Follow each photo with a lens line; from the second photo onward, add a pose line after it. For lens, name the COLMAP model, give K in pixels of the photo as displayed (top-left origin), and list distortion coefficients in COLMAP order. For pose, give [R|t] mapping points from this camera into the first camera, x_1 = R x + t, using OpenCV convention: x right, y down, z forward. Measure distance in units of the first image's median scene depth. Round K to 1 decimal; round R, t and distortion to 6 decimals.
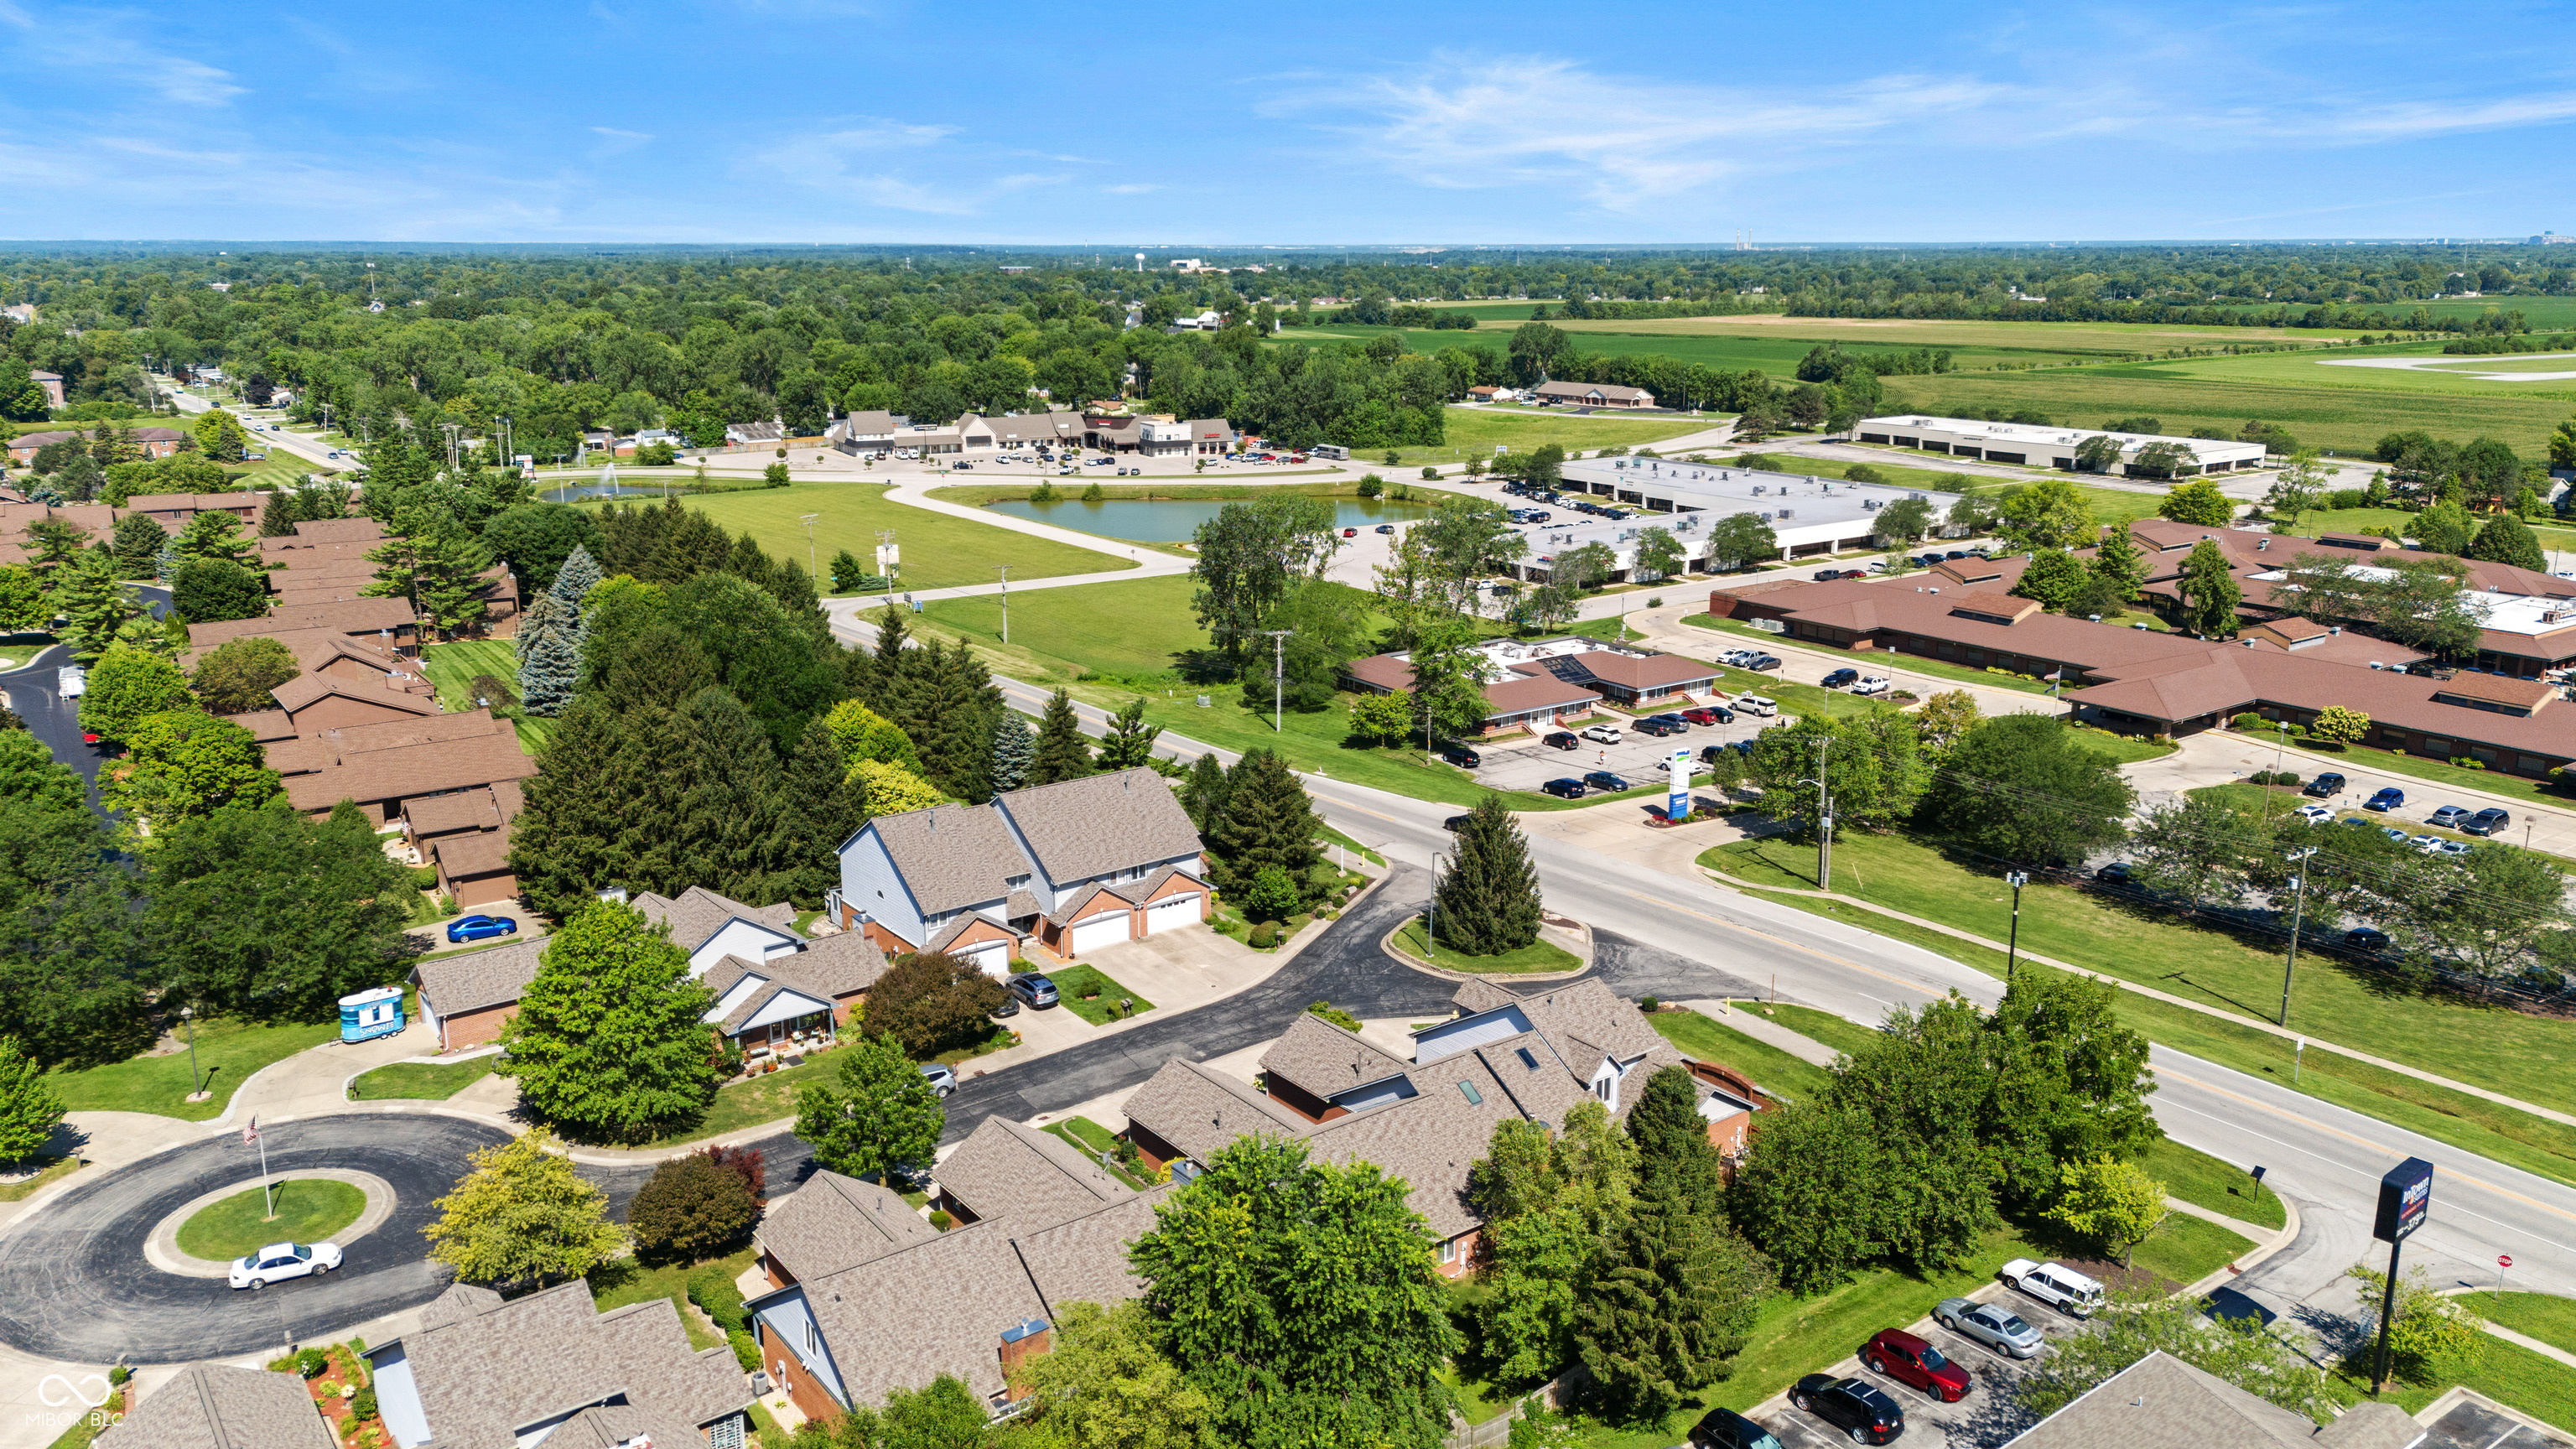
lens RADIAL K [[1910.9, 0, 1291.2], [0, 1910.9, 716.2], [0, 0, 1]] dist [0.076422, -0.071103]
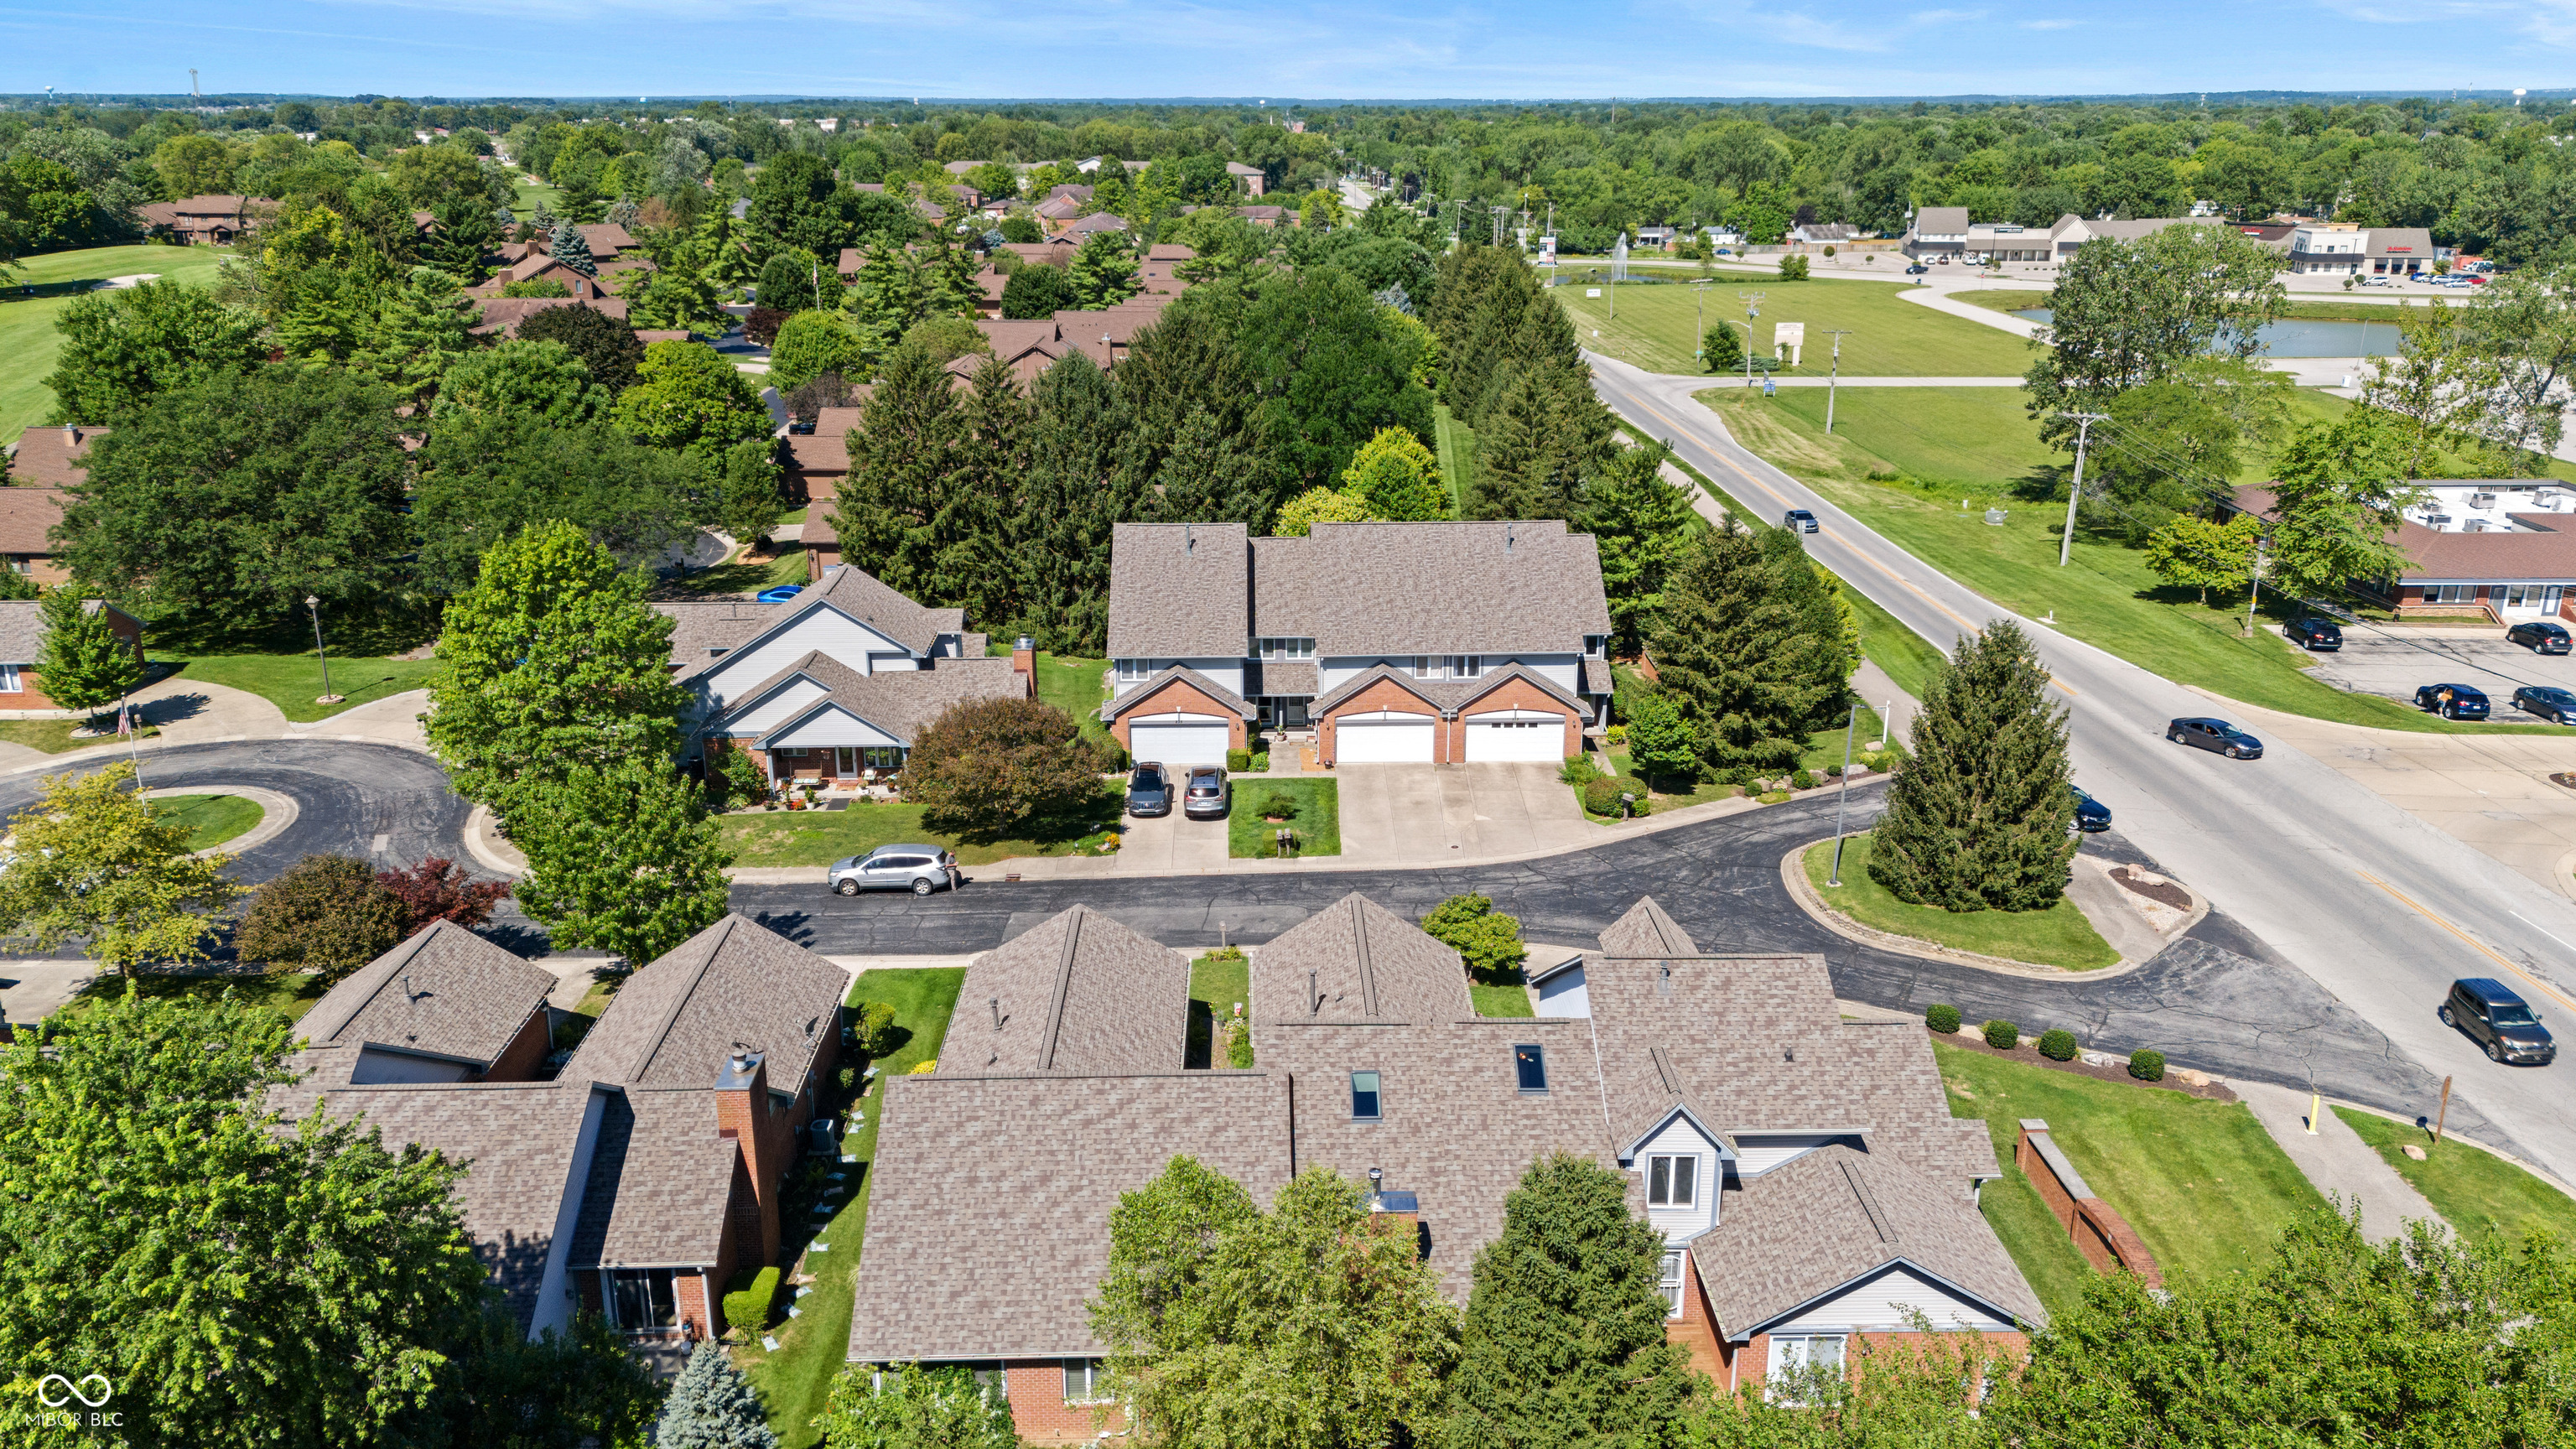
lens RADIAL K [[1910.9, 0, 1291.2], [0, 1910.9, 716.2], [0, 0, 1]] dist [0.076422, -0.071103]
pose [[0.806599, 0.178180, -0.563604, 0.237005], [-0.139927, 0.983942, 0.110810, 0.032607], [0.574298, -0.010516, 0.818579, 0.407459]]
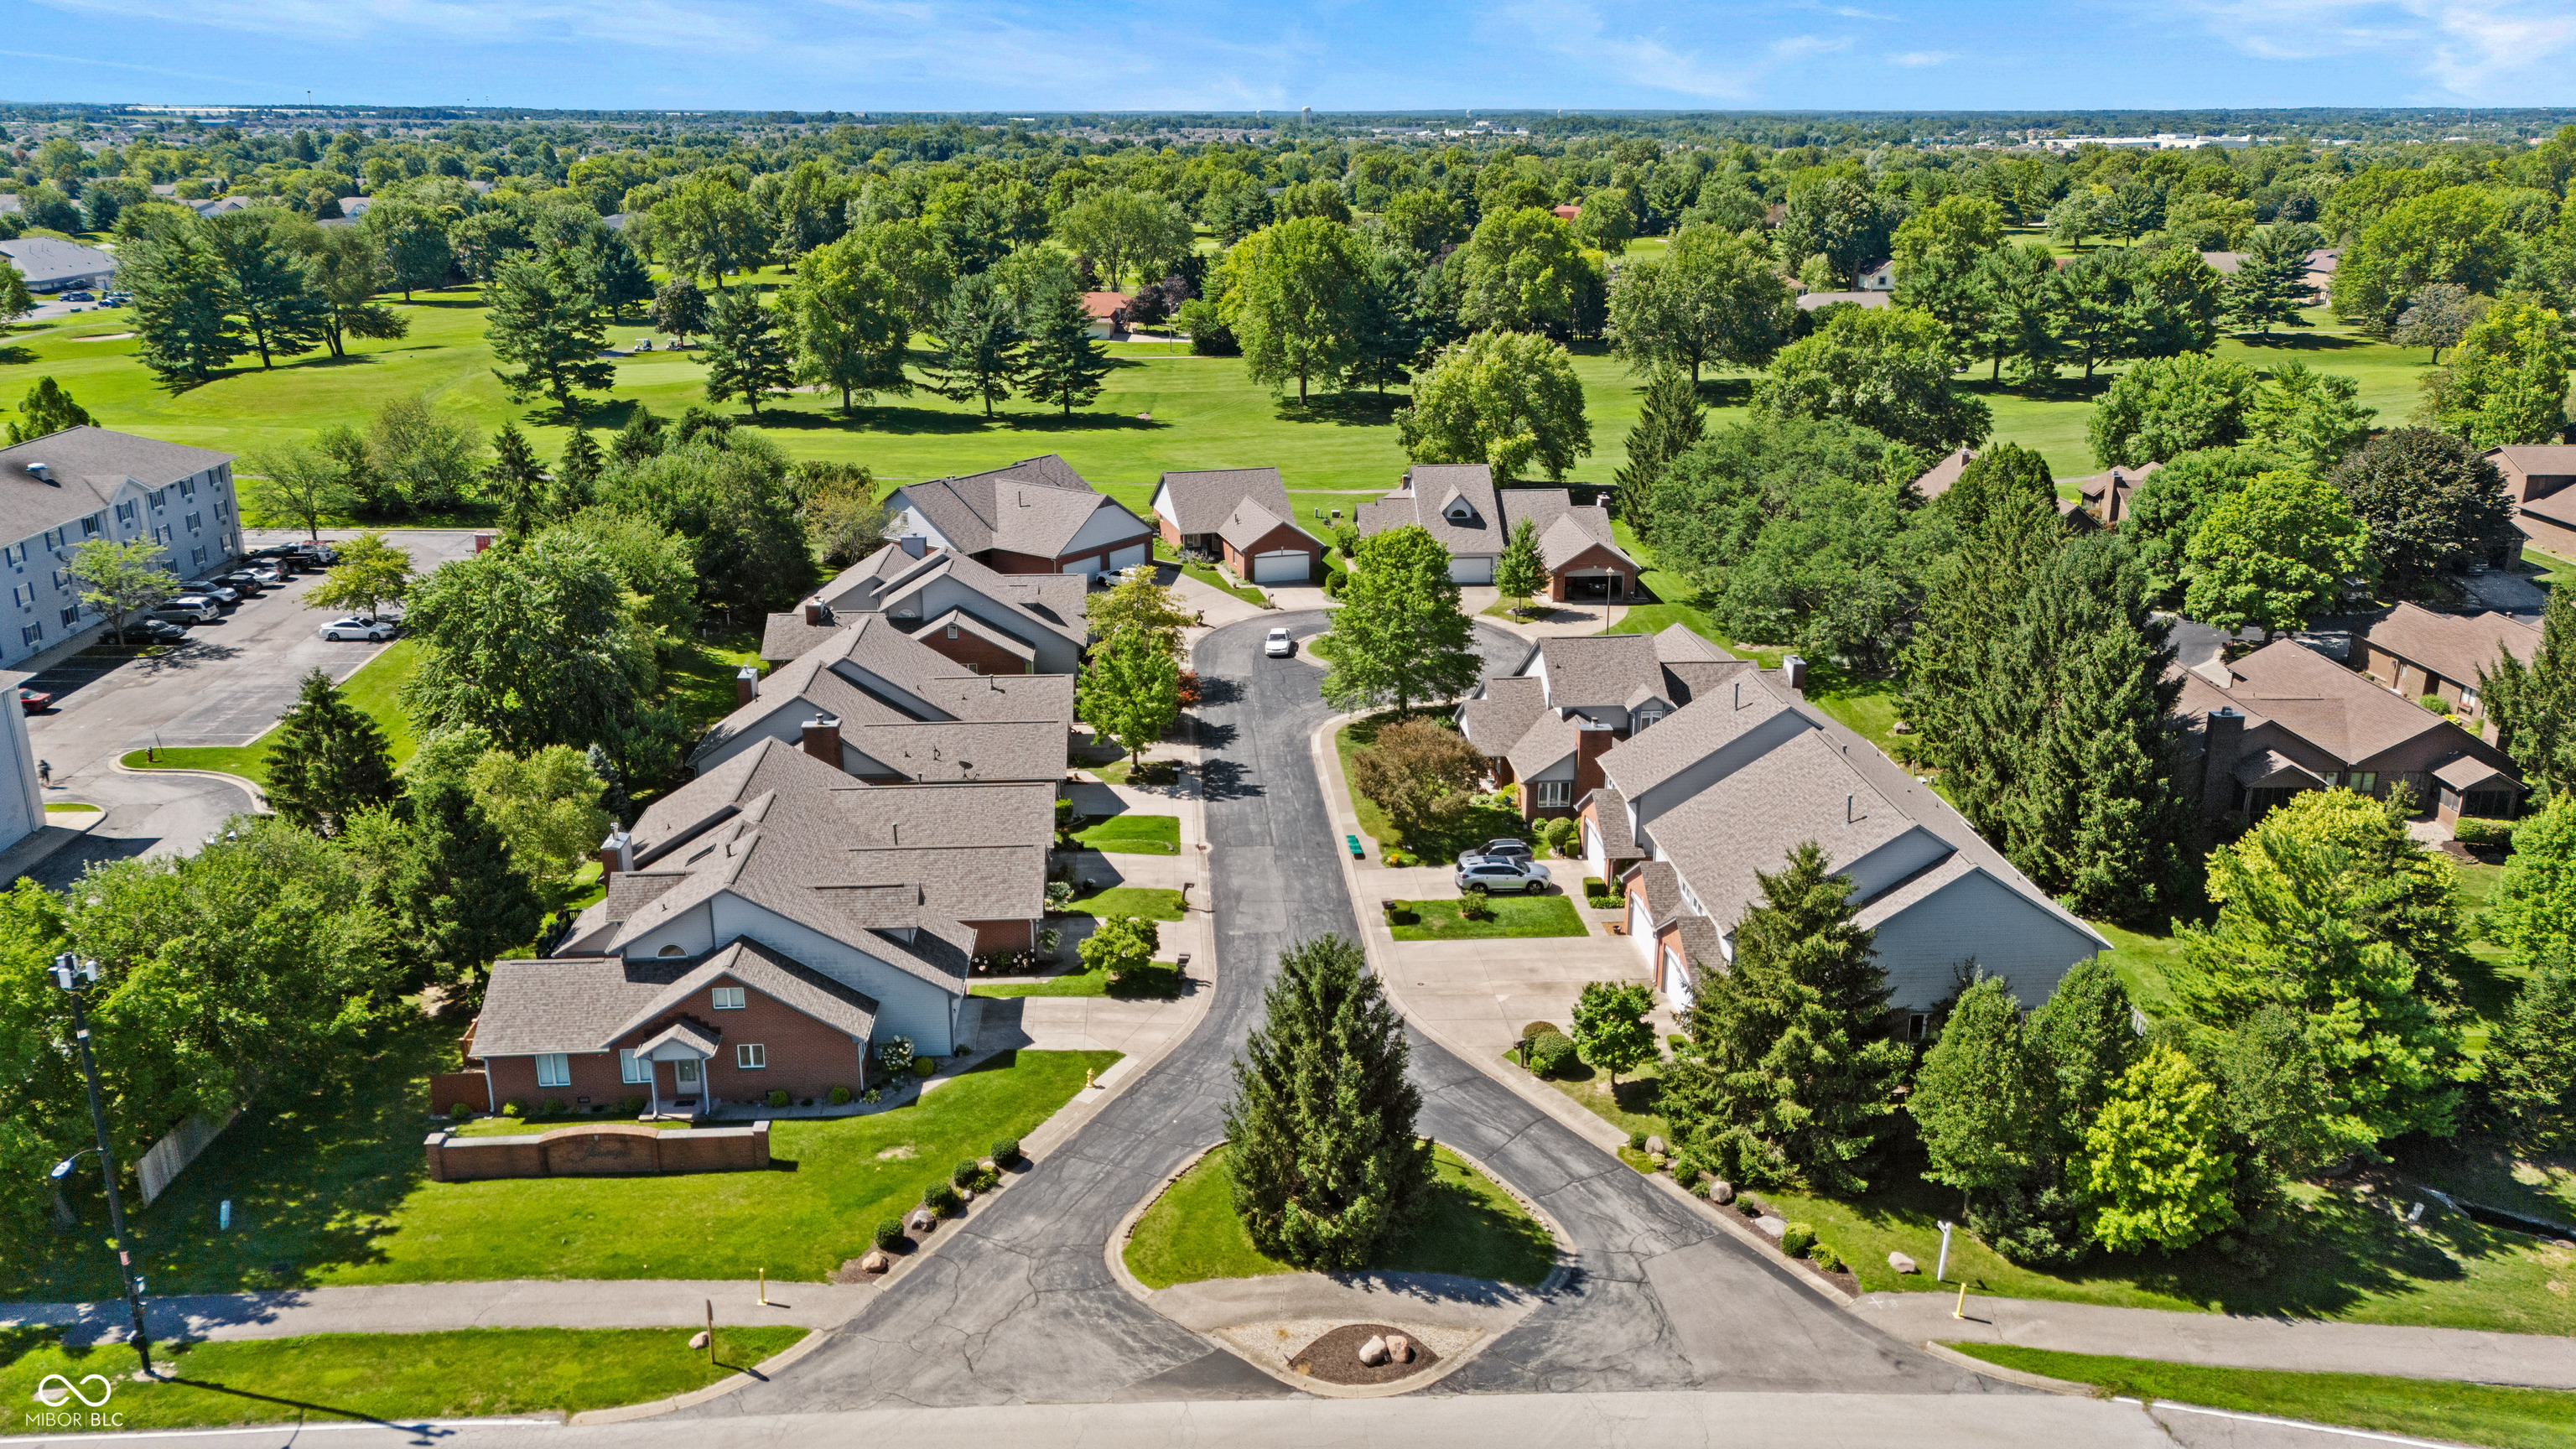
lens RADIAL K [[1910.9, 0, 1291.2], [0, 1910.9, 716.2], [0, 0, 1]] dist [0.076422, -0.071103]
pose [[-0.554485, 0.239174, -0.797084, 0.447091], [-0.216781, 0.883230, 0.415825, -0.190740], [0.803463, 0.403362, -0.437889, 1.096414]]
